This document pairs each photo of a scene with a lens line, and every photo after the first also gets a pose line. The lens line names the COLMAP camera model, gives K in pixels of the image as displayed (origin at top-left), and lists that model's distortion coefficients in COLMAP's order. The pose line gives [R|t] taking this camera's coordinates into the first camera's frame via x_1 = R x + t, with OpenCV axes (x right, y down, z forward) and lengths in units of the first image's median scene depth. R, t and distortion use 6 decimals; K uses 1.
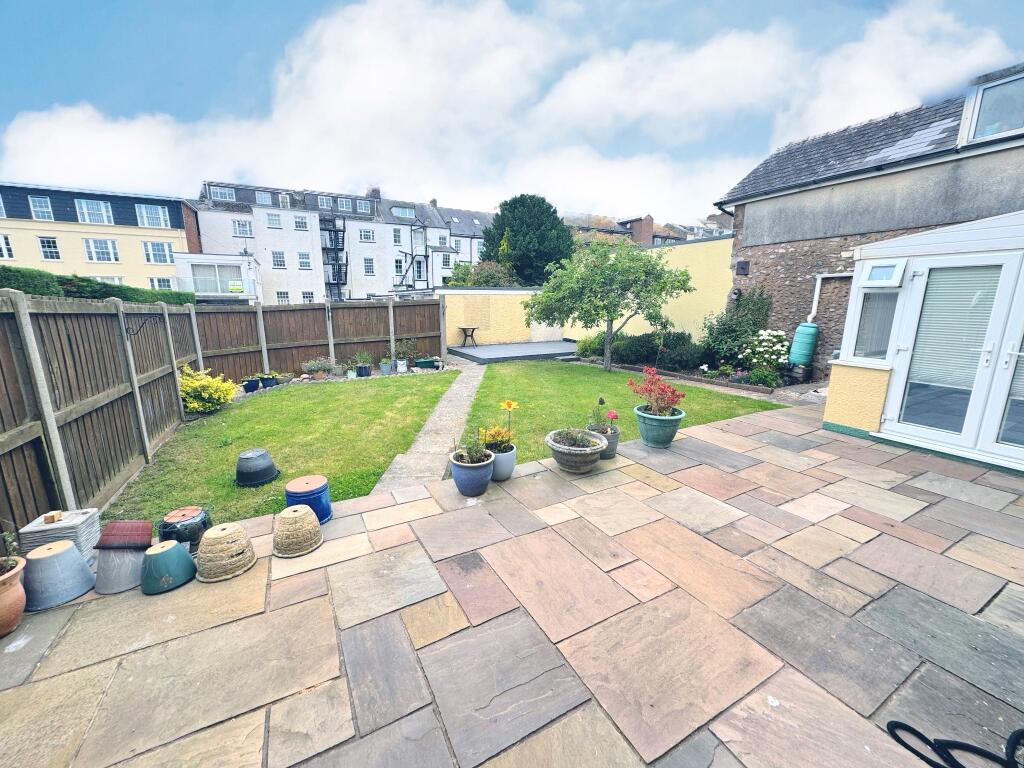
lens RADIAL K [[409.1, 0, 512.0], [0, 409.1, 384.0], [0, 0, 1]] dist [0.000706, 0.000068]
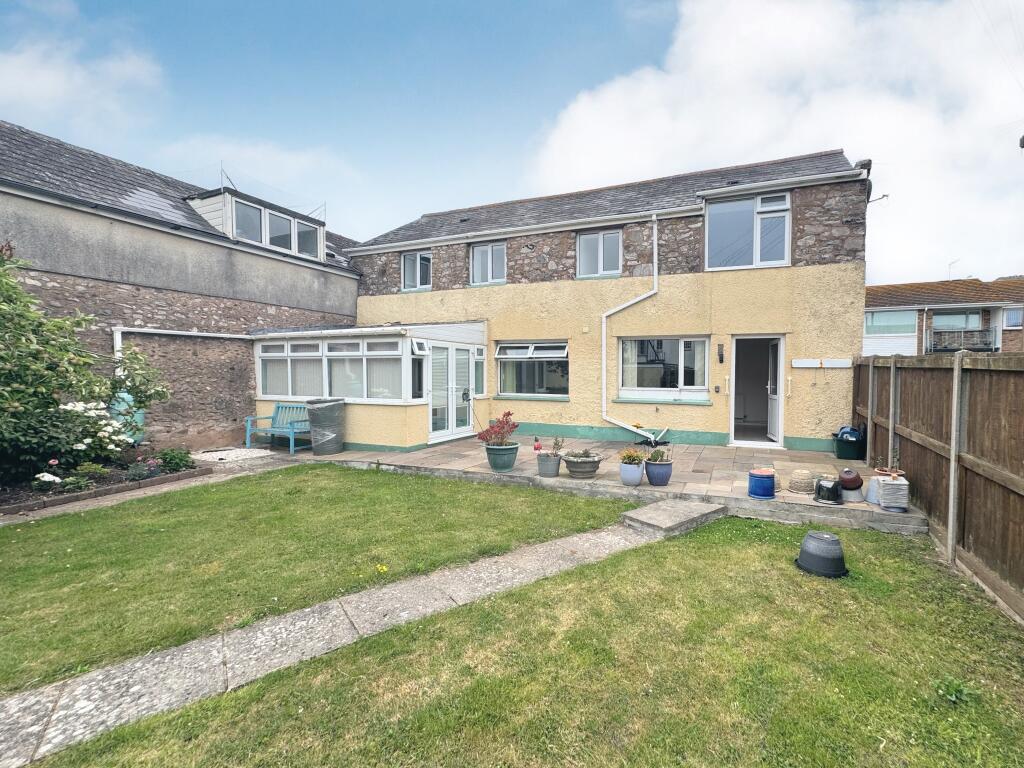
lens RADIAL K [[412.3, 0, 597.3], [0, 412.3, 385.3], [0, 0, 1]] dist [0.000498, 0.000029]
pose [[-0.663387, -0.030800, 0.747642, -0.509921], [0.141920, 0.975838, 0.166127, -0.181916], [-0.734695, 0.216312, -0.642988, 0.976999]]
